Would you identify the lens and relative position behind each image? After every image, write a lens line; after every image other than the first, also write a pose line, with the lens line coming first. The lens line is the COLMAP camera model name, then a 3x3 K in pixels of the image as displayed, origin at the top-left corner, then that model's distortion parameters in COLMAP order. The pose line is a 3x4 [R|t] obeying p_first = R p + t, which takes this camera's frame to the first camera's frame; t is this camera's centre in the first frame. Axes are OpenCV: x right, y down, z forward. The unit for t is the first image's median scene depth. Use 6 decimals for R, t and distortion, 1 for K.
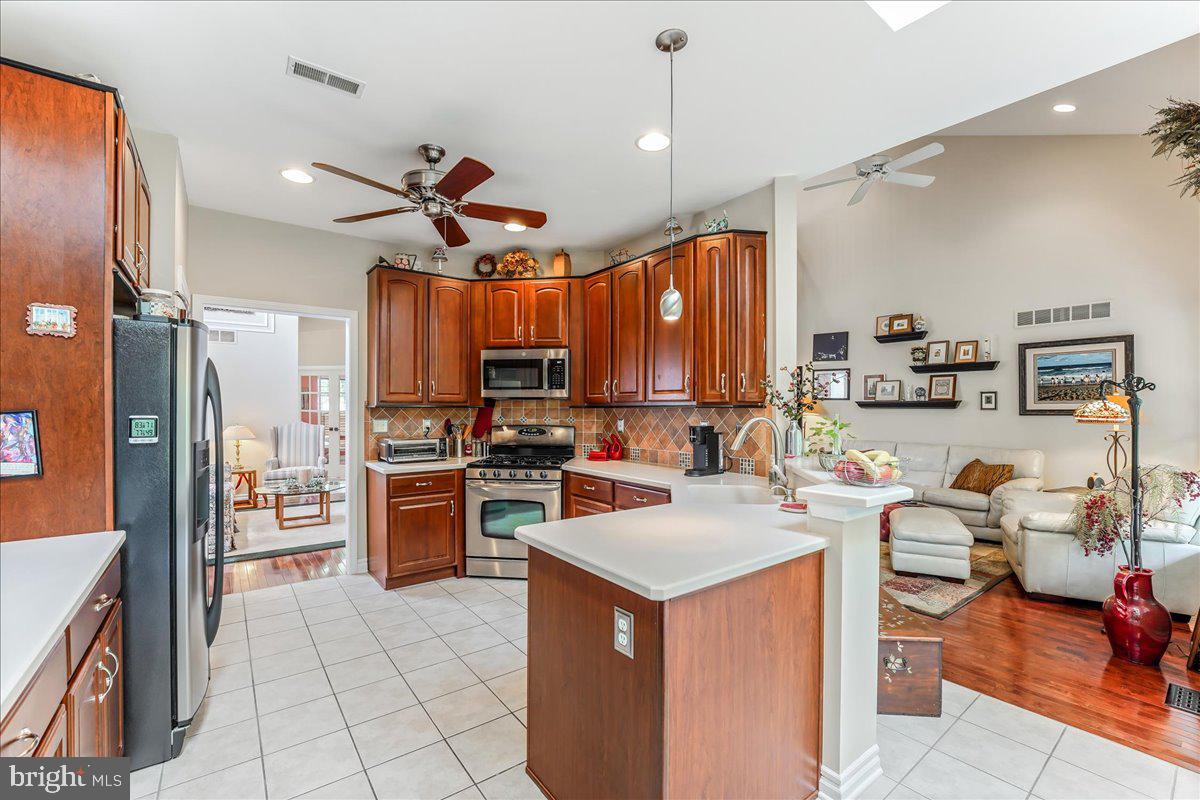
lens RADIAL K [[498.6, 0, 595.1], [0, 498.6, 388.7], [0, 0, 1]] dist [-0.019906, 0.000569]
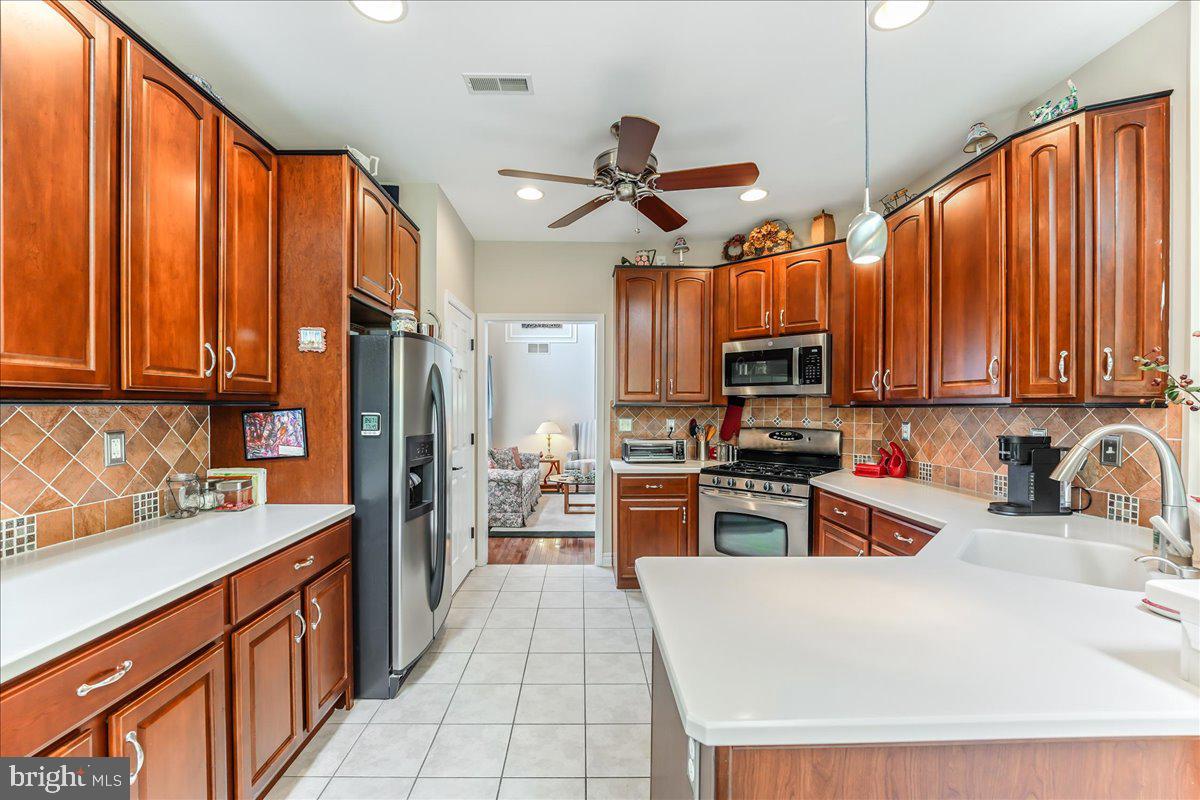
lens RADIAL K [[496.1, 0, 593.5], [0, 496.1, 399.3], [0, 0, 1]] dist [-0.026556, 0.004045]
pose [[0.808783, -0.007346, -0.588062, 0.116509], [0.020180, 0.999680, 0.015266, 0.006511], [0.587761, -0.024214, 0.808672, 0.154918]]
